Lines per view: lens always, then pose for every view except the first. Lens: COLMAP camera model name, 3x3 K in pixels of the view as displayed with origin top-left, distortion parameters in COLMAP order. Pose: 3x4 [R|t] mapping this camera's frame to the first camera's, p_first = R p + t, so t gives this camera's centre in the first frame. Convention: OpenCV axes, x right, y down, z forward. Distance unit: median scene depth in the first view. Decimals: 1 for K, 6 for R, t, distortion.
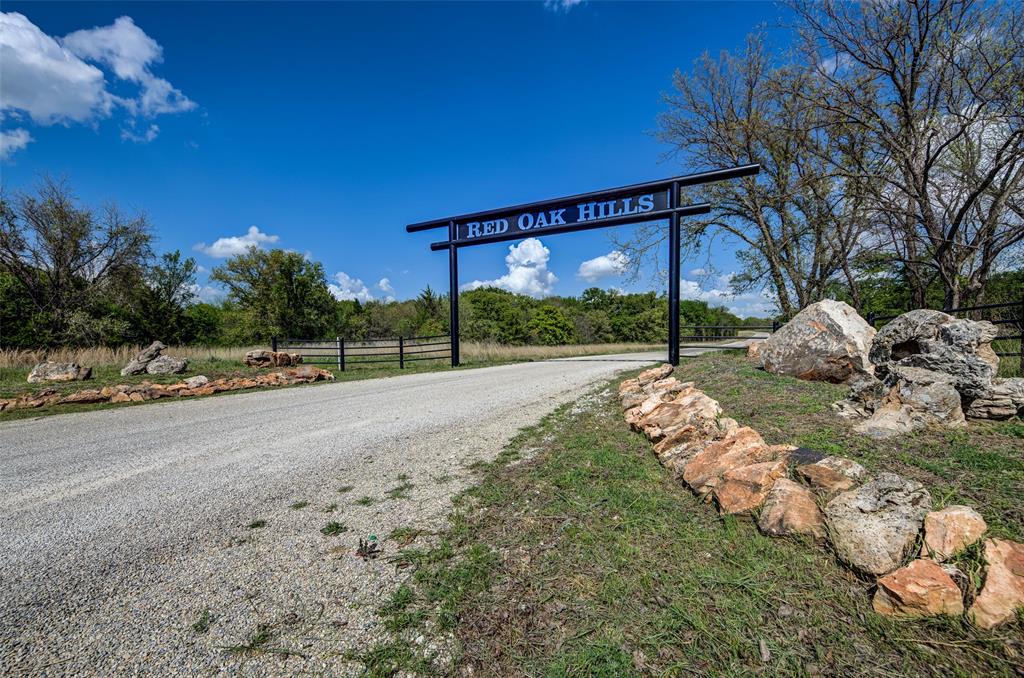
lens RADIAL K [[442.8, 0, 493.3], [0, 442.8, 362.1], [0, 0, 1]] dist [0.000010, 0.000022]
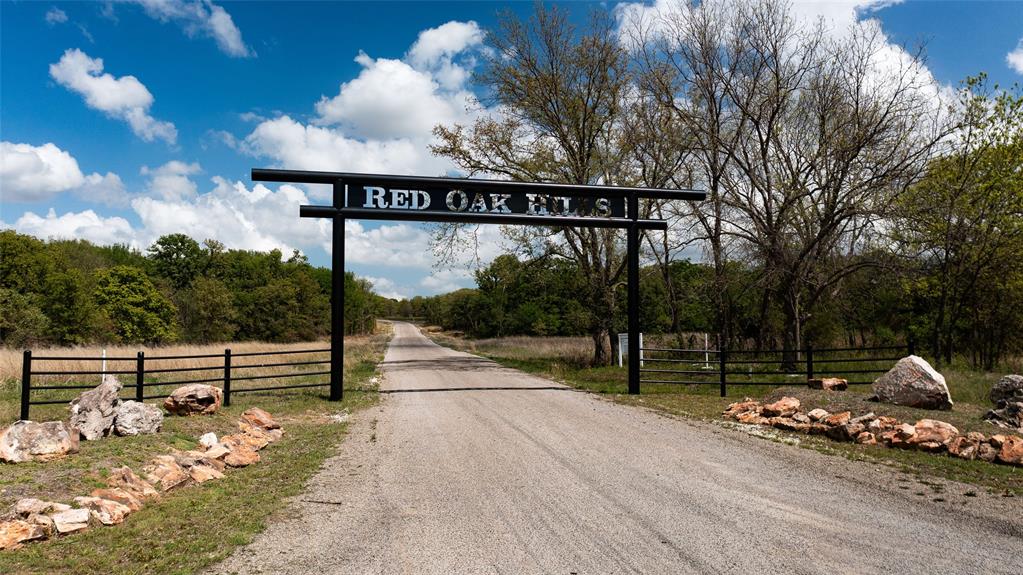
lens RADIAL K [[833.5, 0, 514.7], [0, 833.5, 283.4], [0, 0, 1]] dist [0.009774, 0.012706]
pose [[0.749652, 0.058078, 0.659280, -0.747406], [0.008841, 0.995175, -0.097721, -0.038951], [-0.661774, 0.079086, 0.745521, -0.097962]]
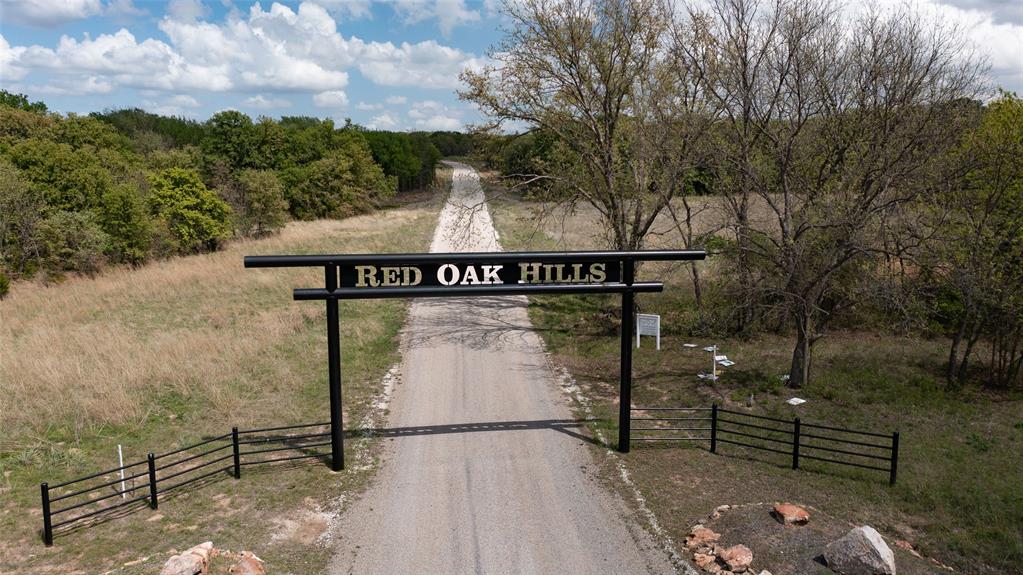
lens RADIAL K [[833.5, 0, 513.5], [0, 833.5, 281.8], [0, 0, 1]] dist [0.009774, 0.012706]
pose [[0.802405, -0.077877, 0.591676, -0.654431], [0.008862, 0.992894, 0.118668, -0.456921], [-0.596713, -0.089977, 0.797394, -0.189074]]
